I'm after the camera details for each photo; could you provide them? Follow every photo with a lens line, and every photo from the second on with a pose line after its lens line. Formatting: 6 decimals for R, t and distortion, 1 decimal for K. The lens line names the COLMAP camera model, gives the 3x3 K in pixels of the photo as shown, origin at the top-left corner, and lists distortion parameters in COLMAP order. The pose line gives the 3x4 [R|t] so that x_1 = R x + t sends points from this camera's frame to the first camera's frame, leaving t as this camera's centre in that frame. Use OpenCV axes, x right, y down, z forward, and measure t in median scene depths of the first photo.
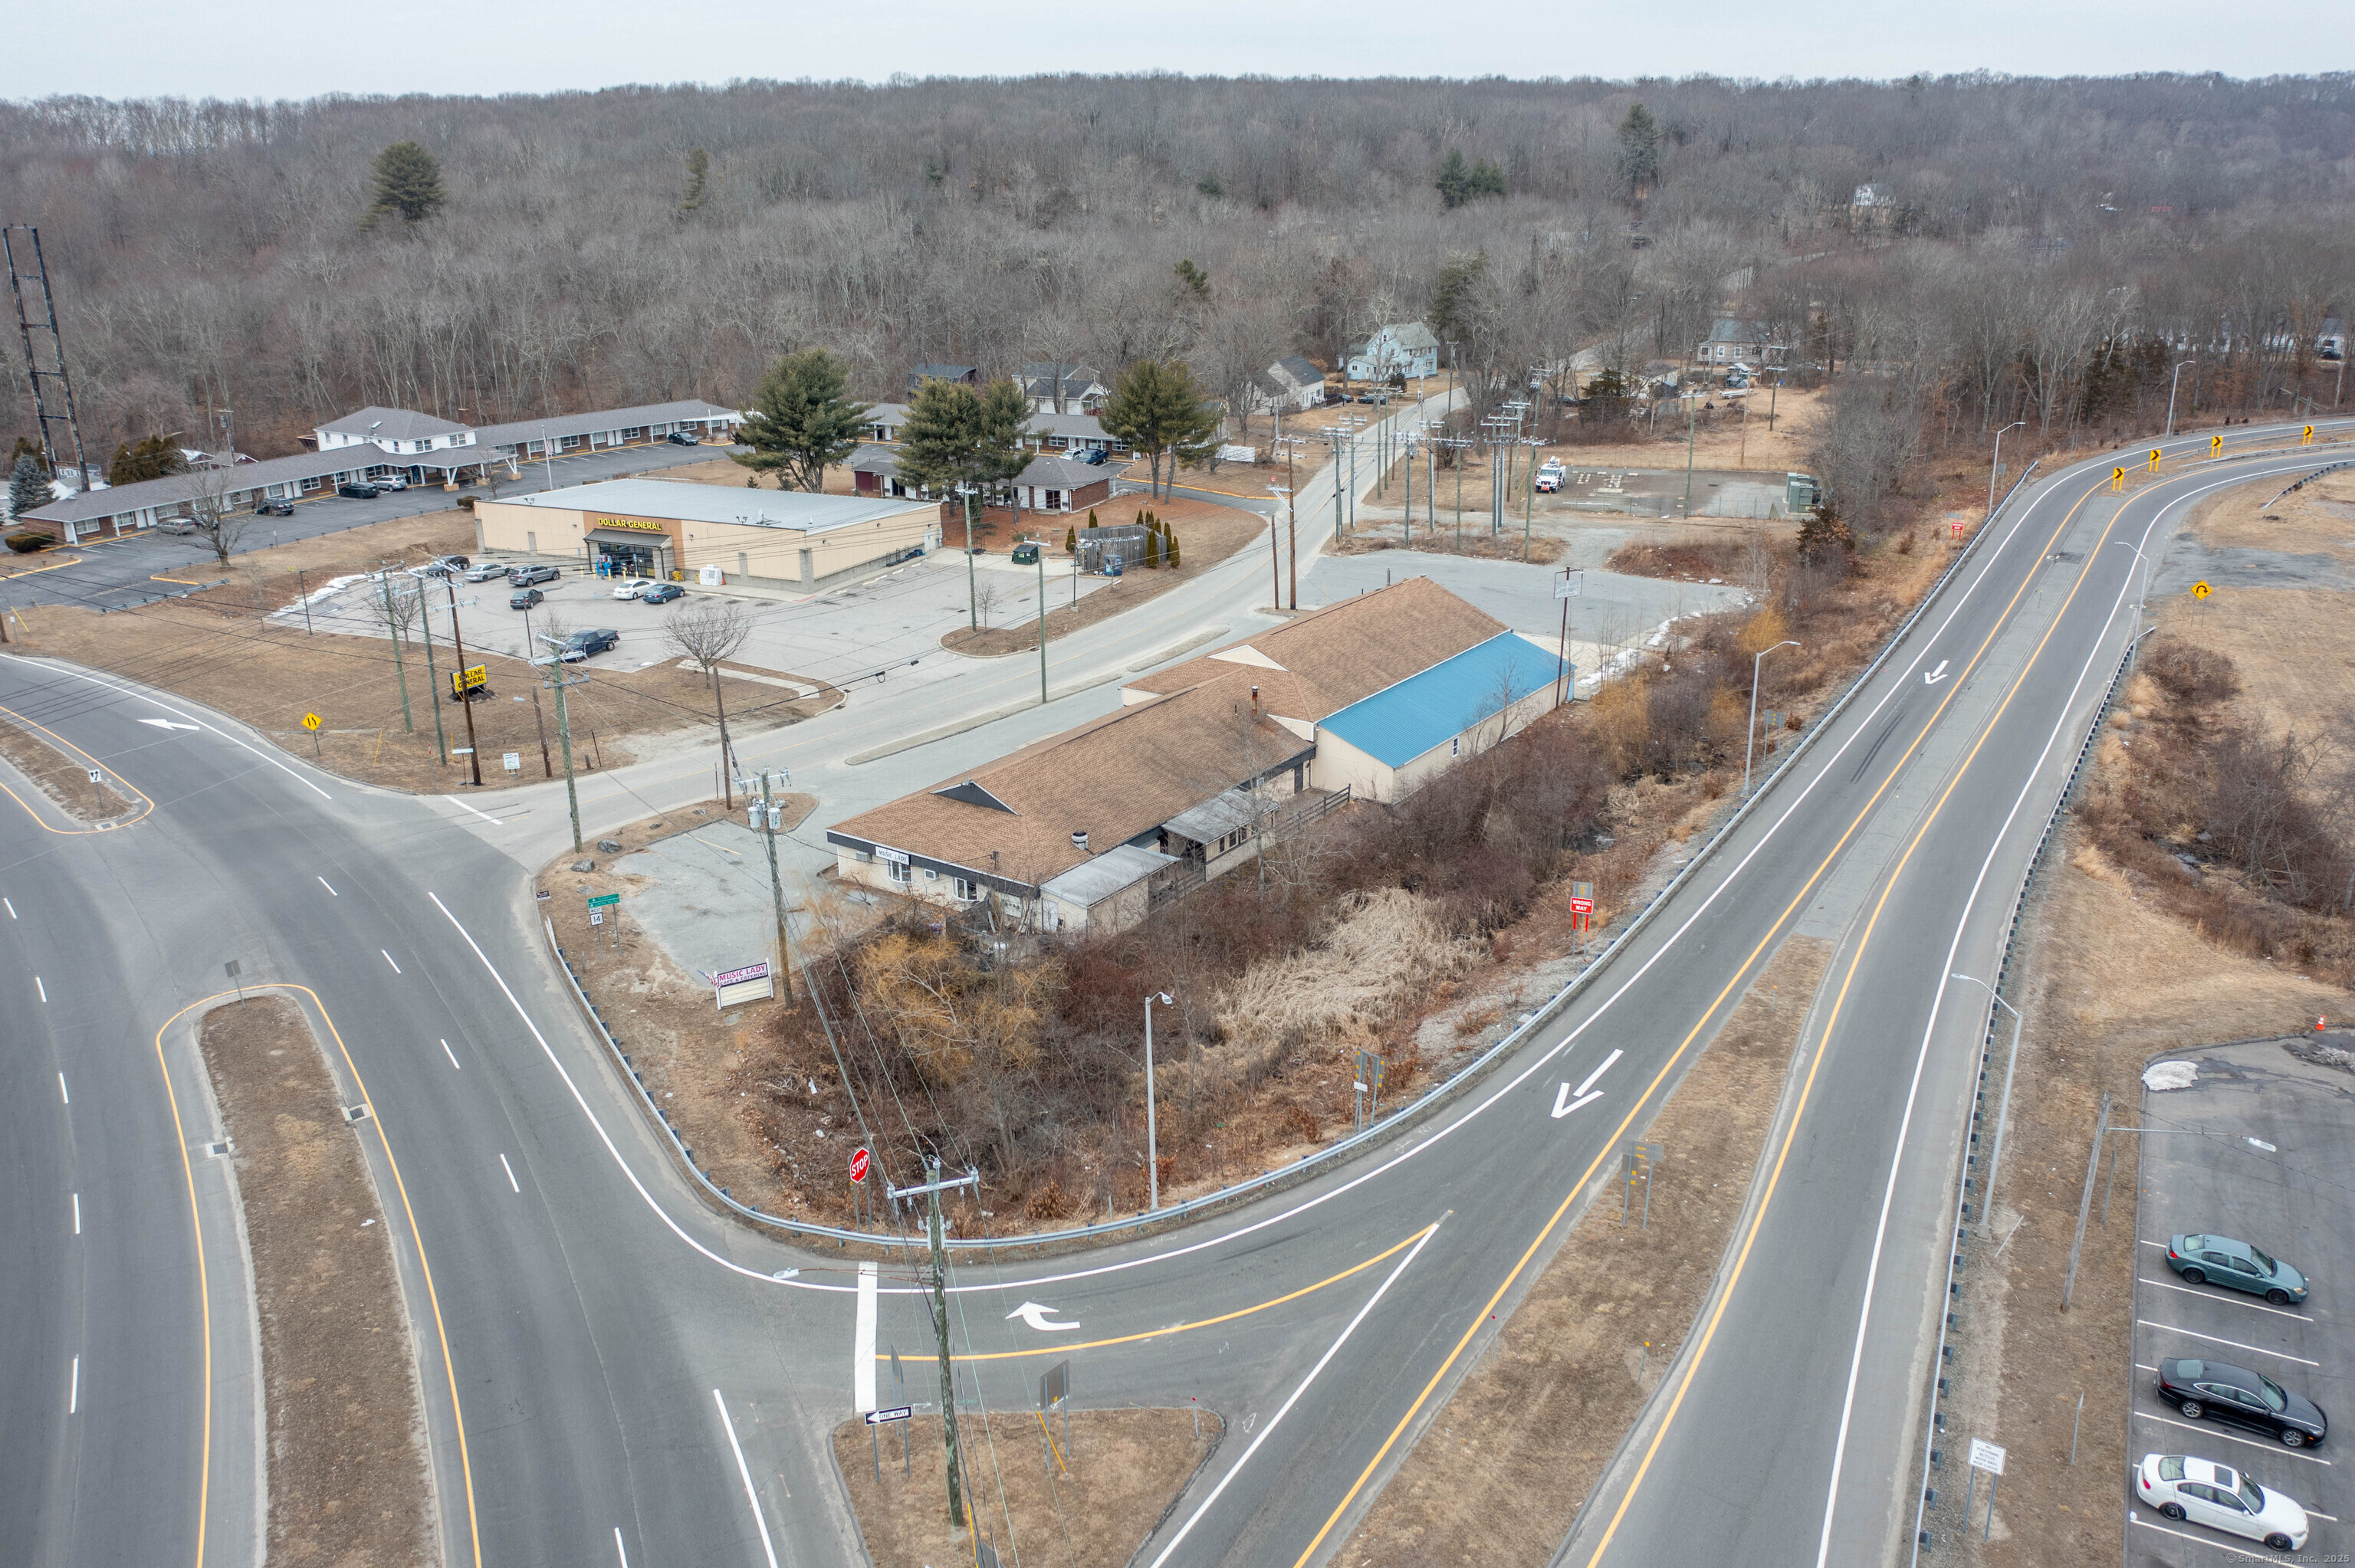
lens RADIAL K [[1848.5, 0, 1177.5], [0, 1848.5, 784.0], [0, 0, 1]] dist [-0.027988, 0.007876]
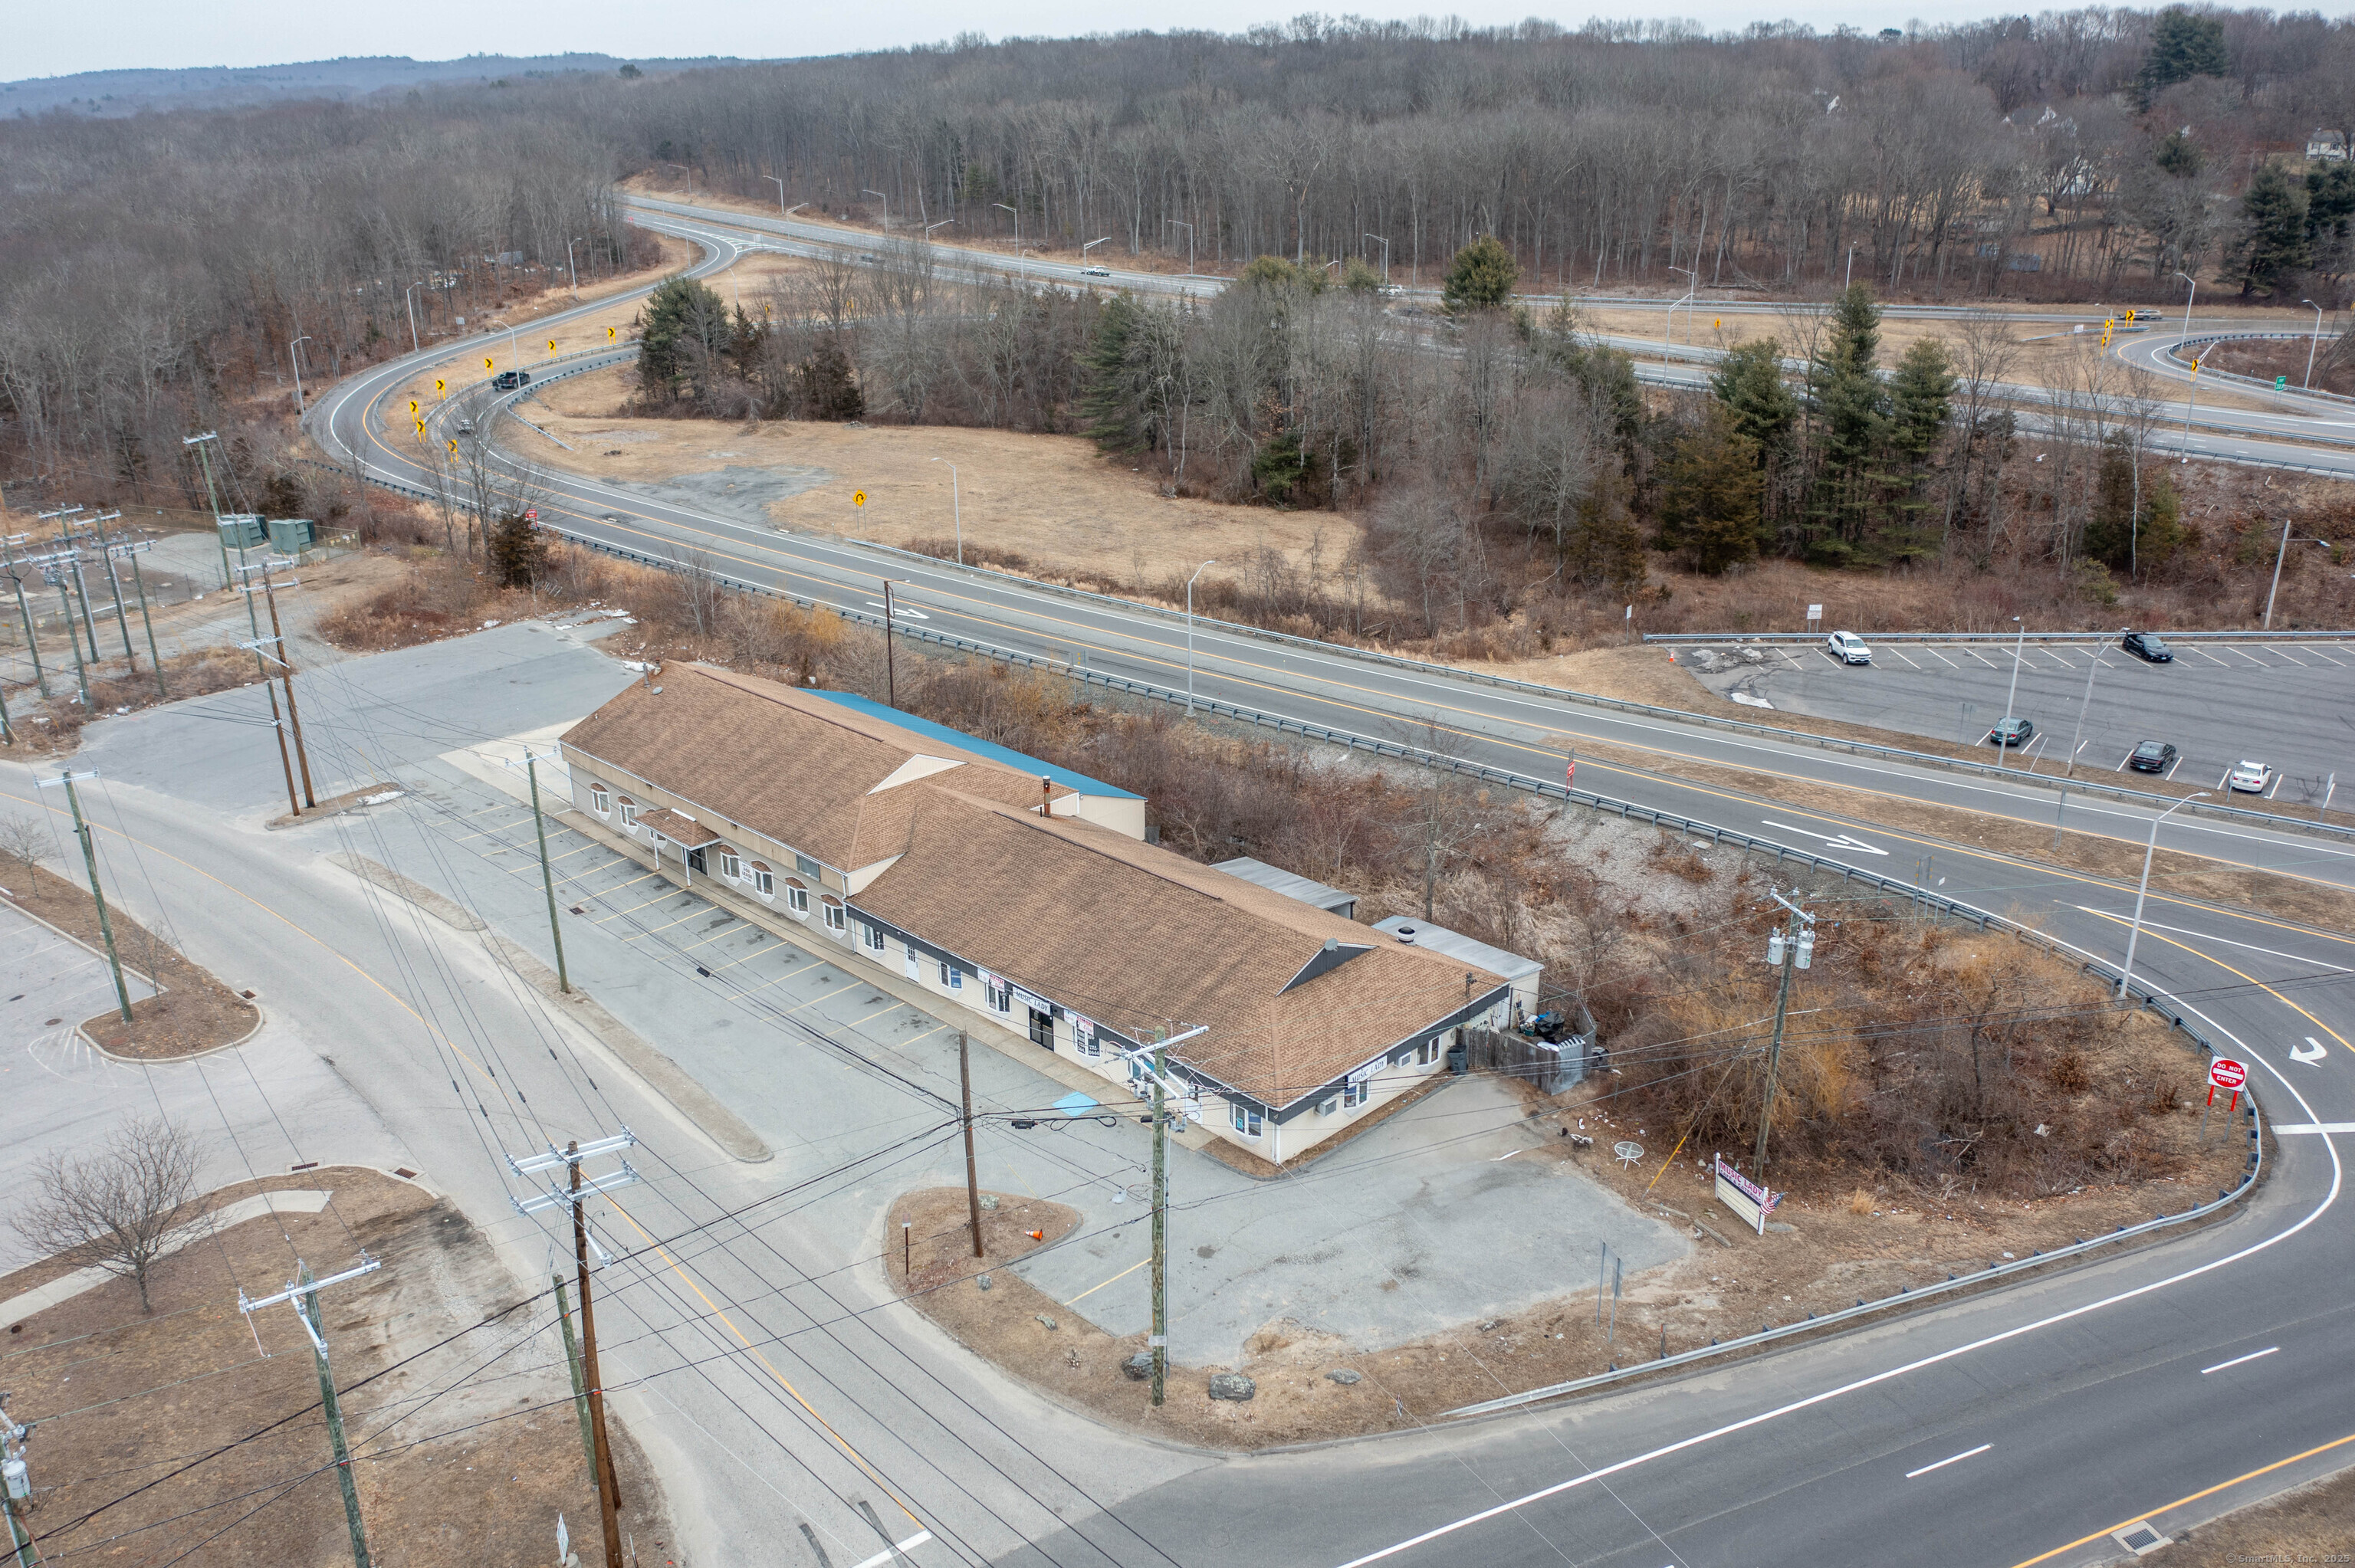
lens RADIAL K [[1850.3, 0, 1177.5], [0, 1850.3, 784.0], [0, 0, 1]] dist [-0.020925, 0.006645]
pose [[0.165205, -0.338936, 0.926191, -0.659886], [0.332225, 0.903336, 0.271313, -0.237039], [-0.928619, 0.262882, 0.261838, 0.686515]]
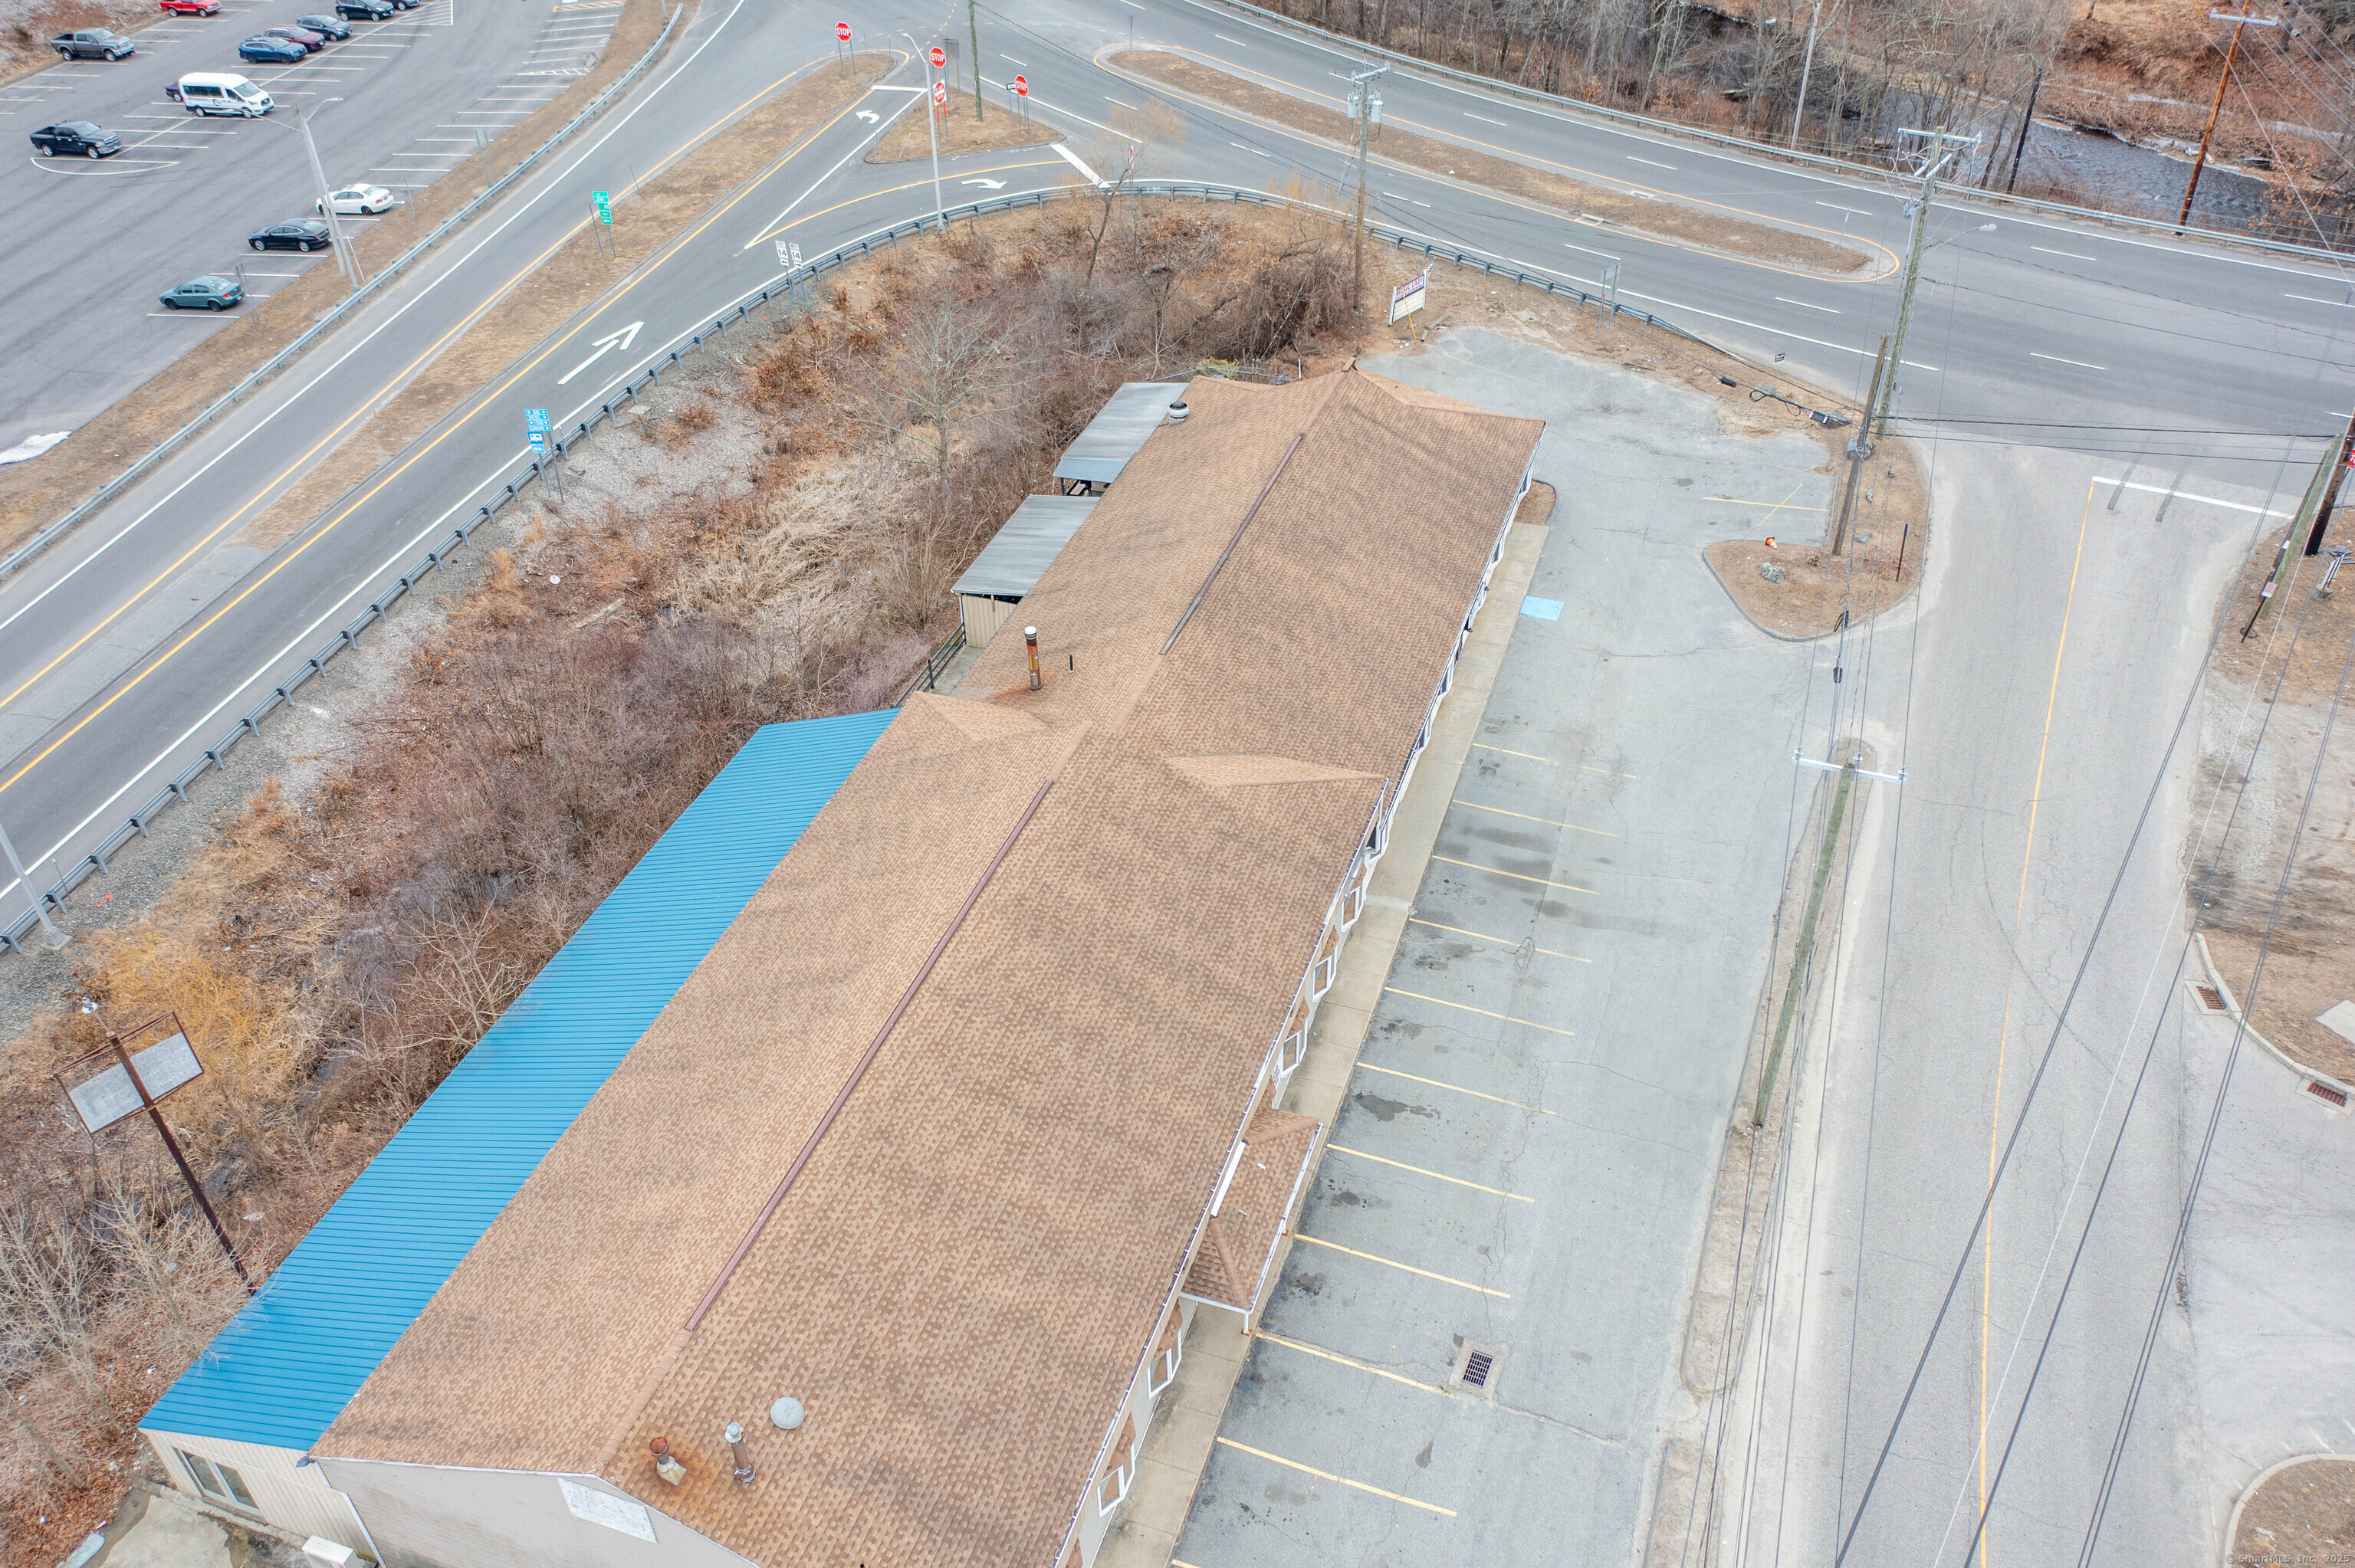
lens RADIAL K [[1848.5, 0, 1177.5], [0, 1848.5, 784.0], [0, 0, 1]] dist [-0.027988, 0.007876]
pose [[-0.959781, 0.194044, -0.202900, 0.105609], [-0.060811, 0.561861, 0.824993, -0.409623], [0.274086, 0.804151, -0.527464, 1.219346]]
